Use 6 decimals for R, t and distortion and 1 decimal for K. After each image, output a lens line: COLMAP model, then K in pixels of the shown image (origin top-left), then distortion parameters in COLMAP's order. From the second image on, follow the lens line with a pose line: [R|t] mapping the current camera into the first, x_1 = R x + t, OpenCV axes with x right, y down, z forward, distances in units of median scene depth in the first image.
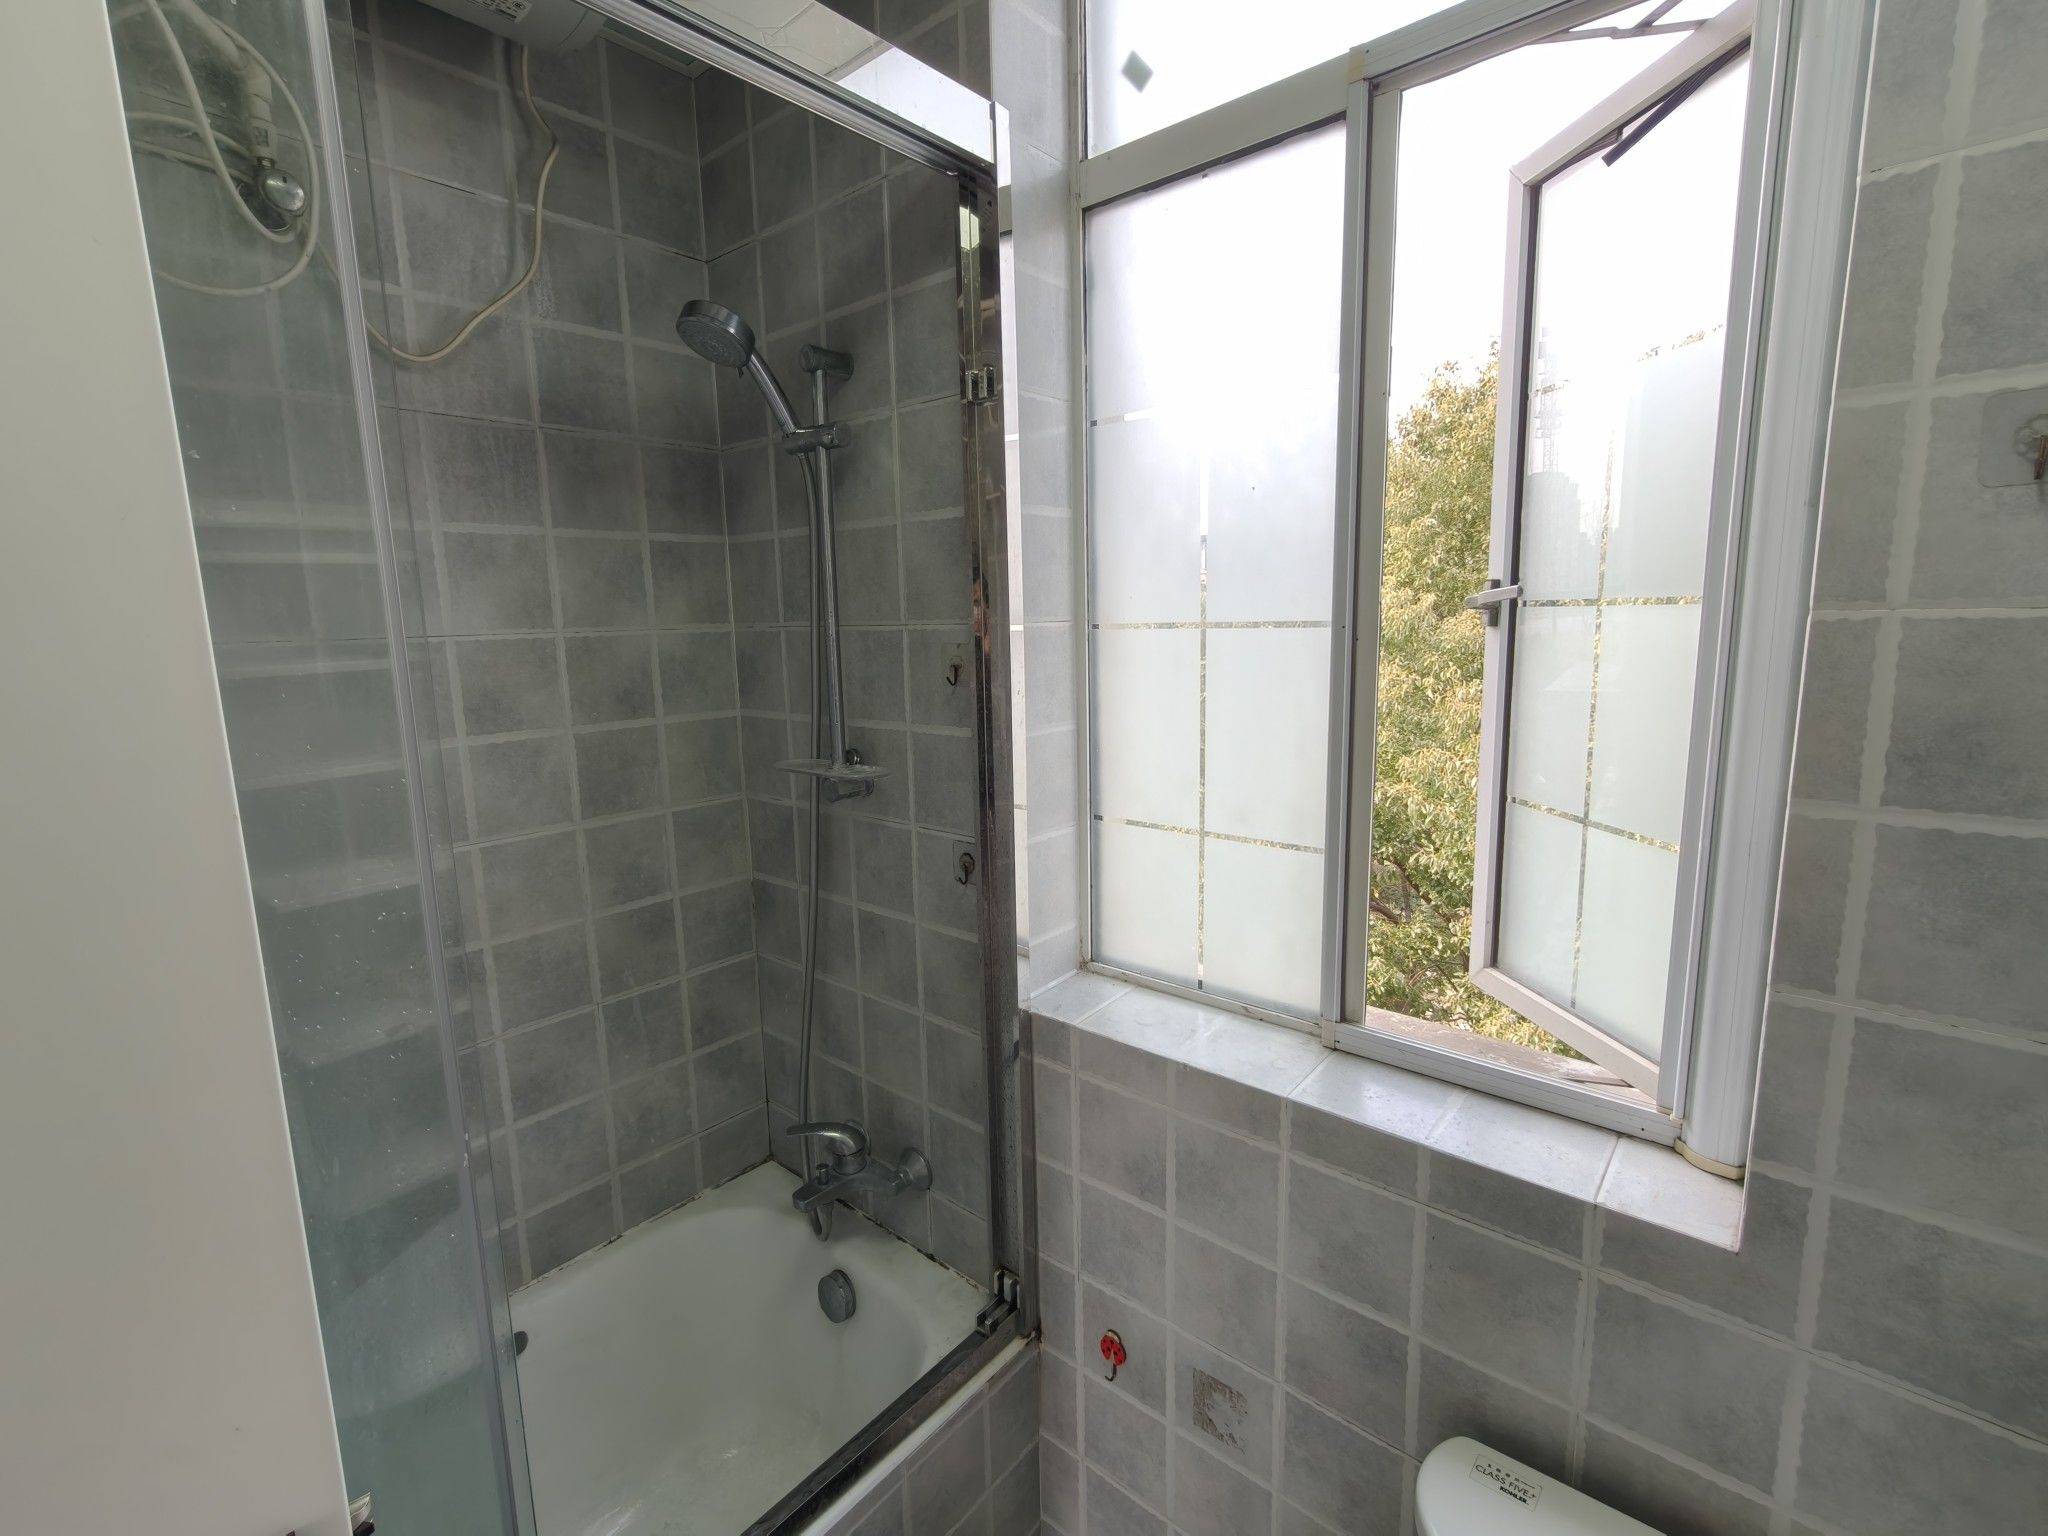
lens RADIAL K [[920.9, 0, 1028.1], [0, 920.9, 758.5], [0, 0, 1]] dist [-0.003001, 0.001270]
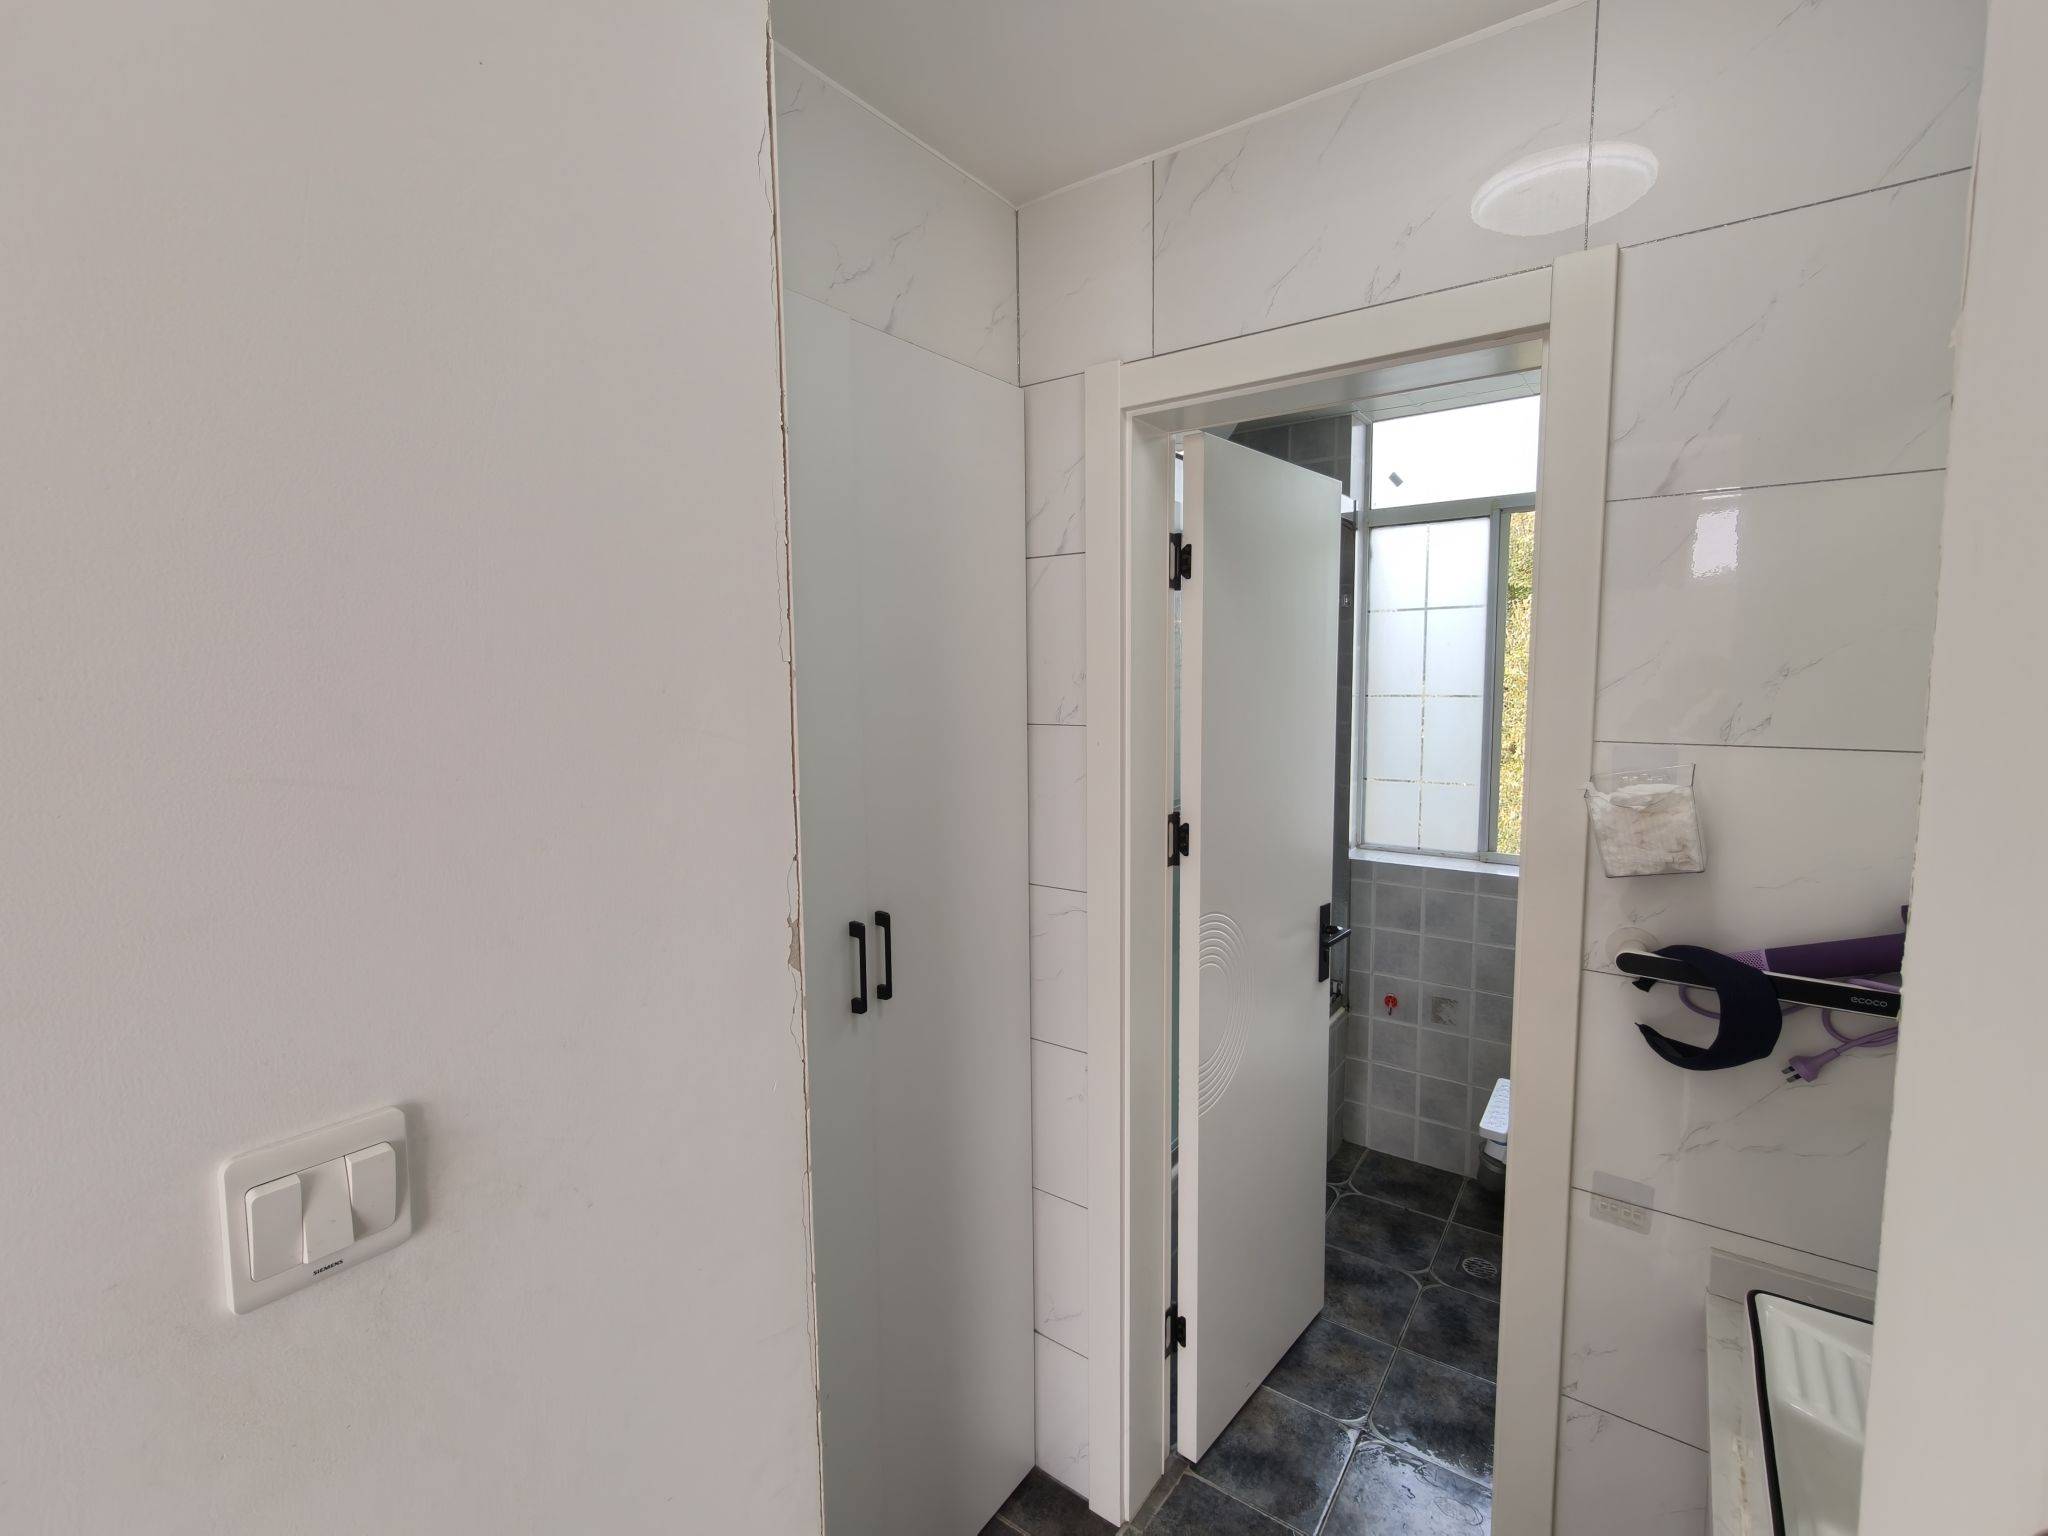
lens RADIAL K [[920.9, 0, 1020.8], [0, 920.9, 763.9], [0, 0, 1]] dist [-0.003001, 0.001270]
pose [[0.996566, 0.005795, 0.082595, -1.154733], [-0.000462, 0.997921, -0.064444, 0.206887], [-0.082797, 0.064185, 0.994497, -1.433730]]
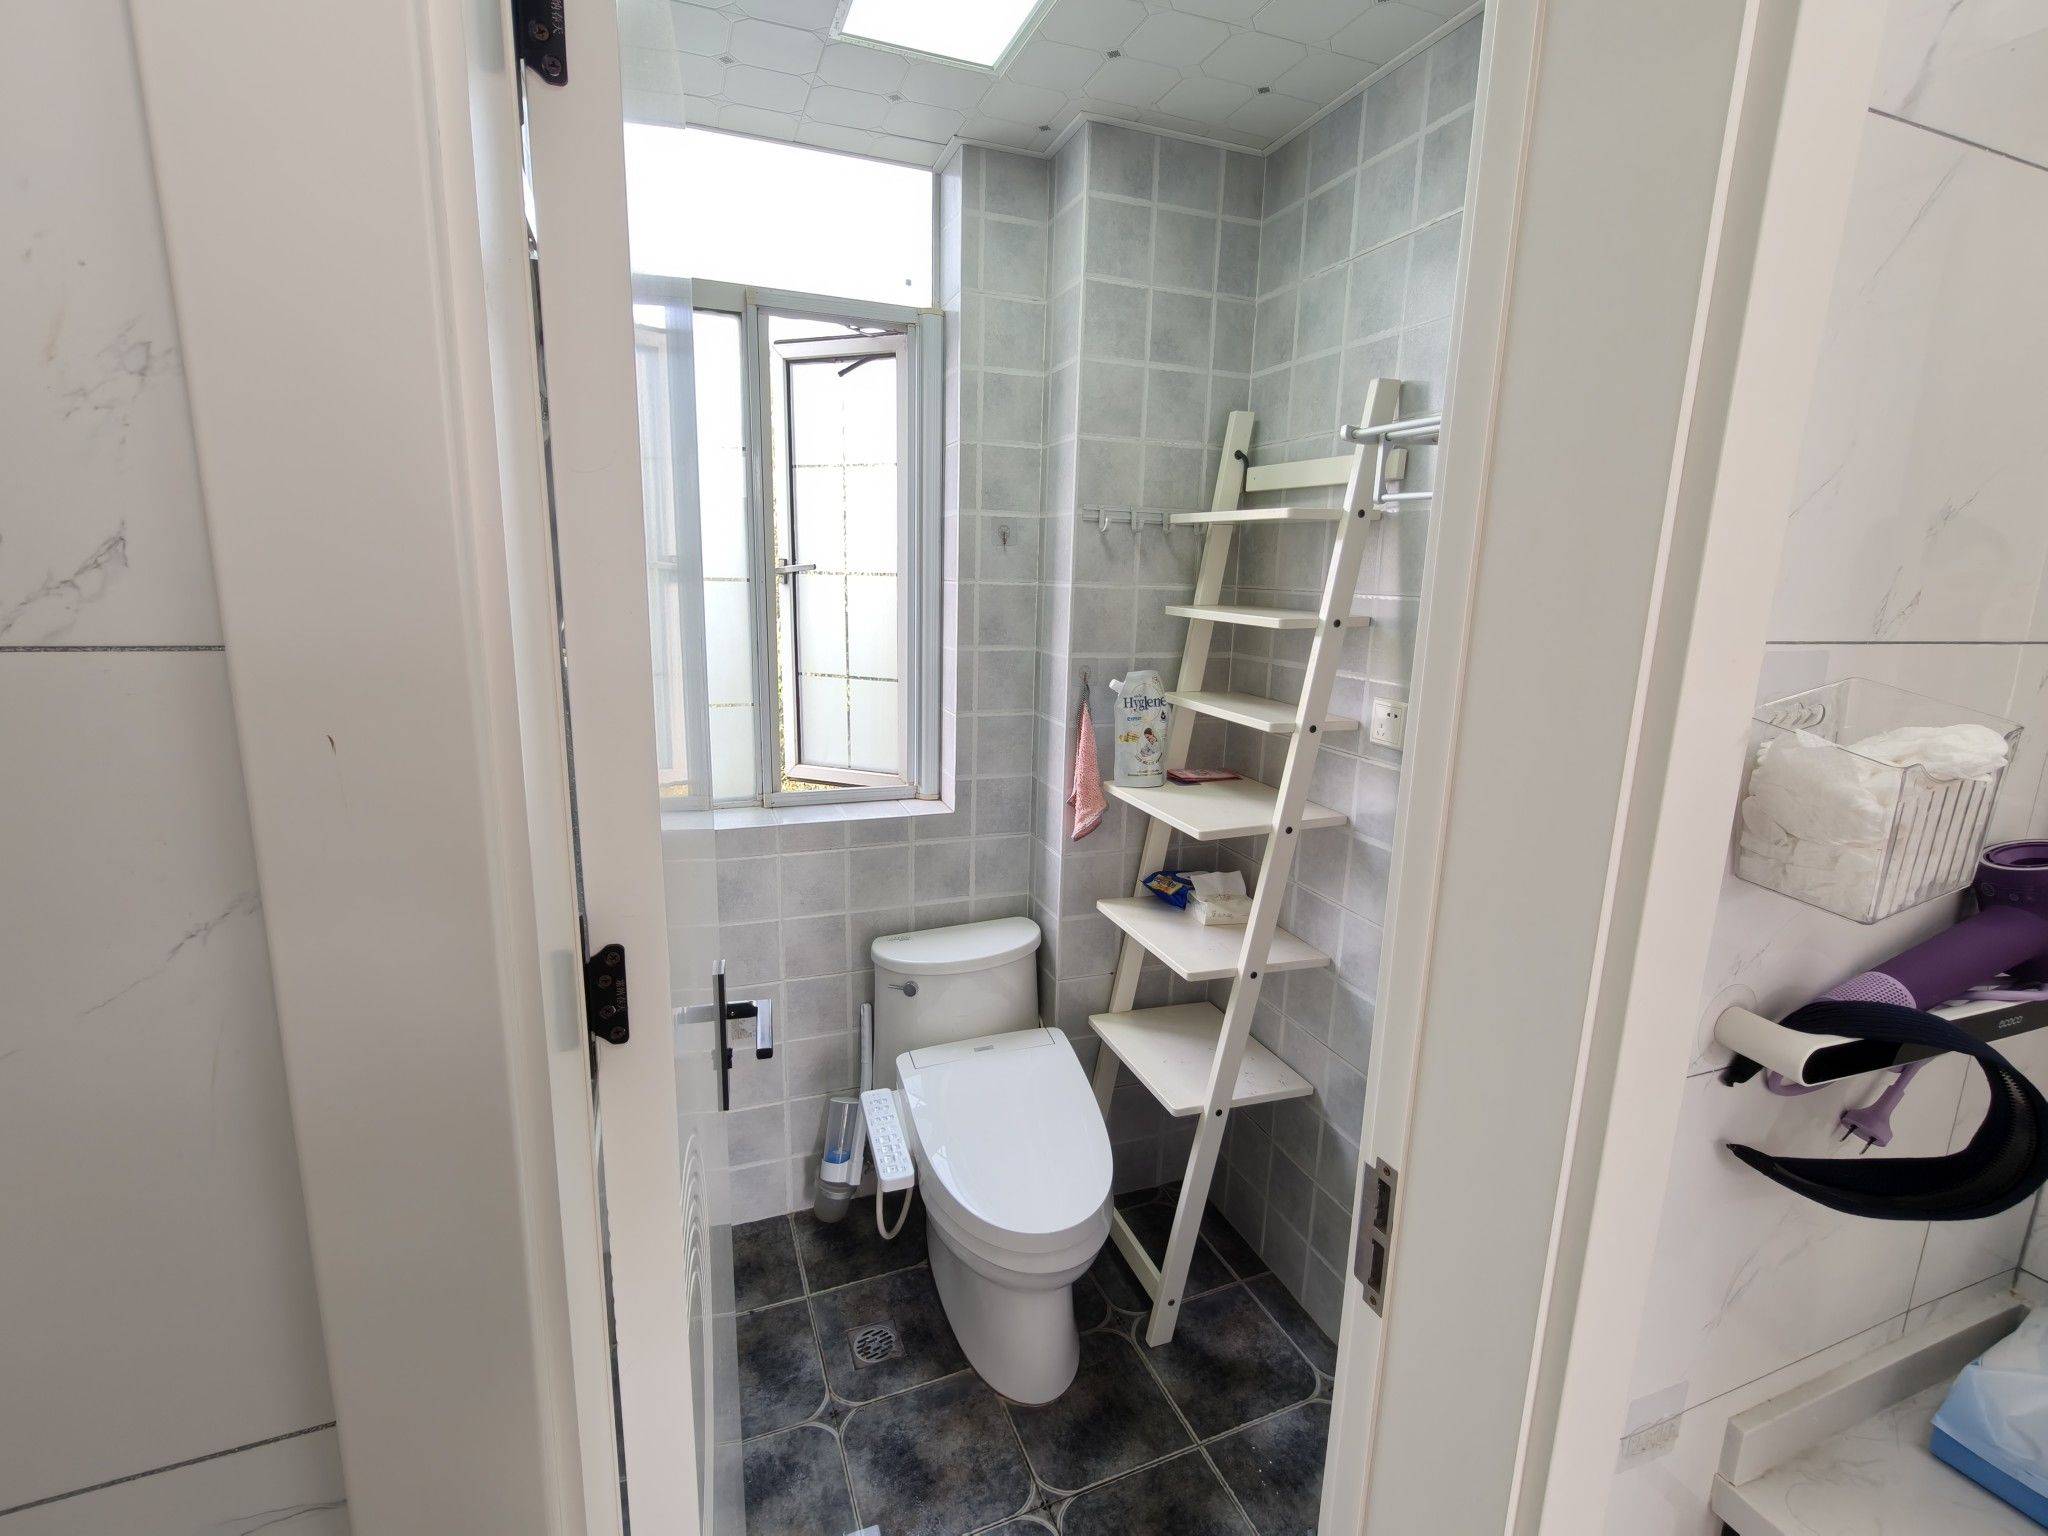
lens RADIAL K [[920.9, 0, 1015.5], [0, 920.9, 764.8], [0, 0, 1]] dist [-0.003001, 0.001270]
pose [[0.467860, -0.139201, 0.872771, -1.062228], [0.103990, 0.989329, 0.102046, 0.087728], [-0.877663, 0.043016, 0.477343, -0.341567]]
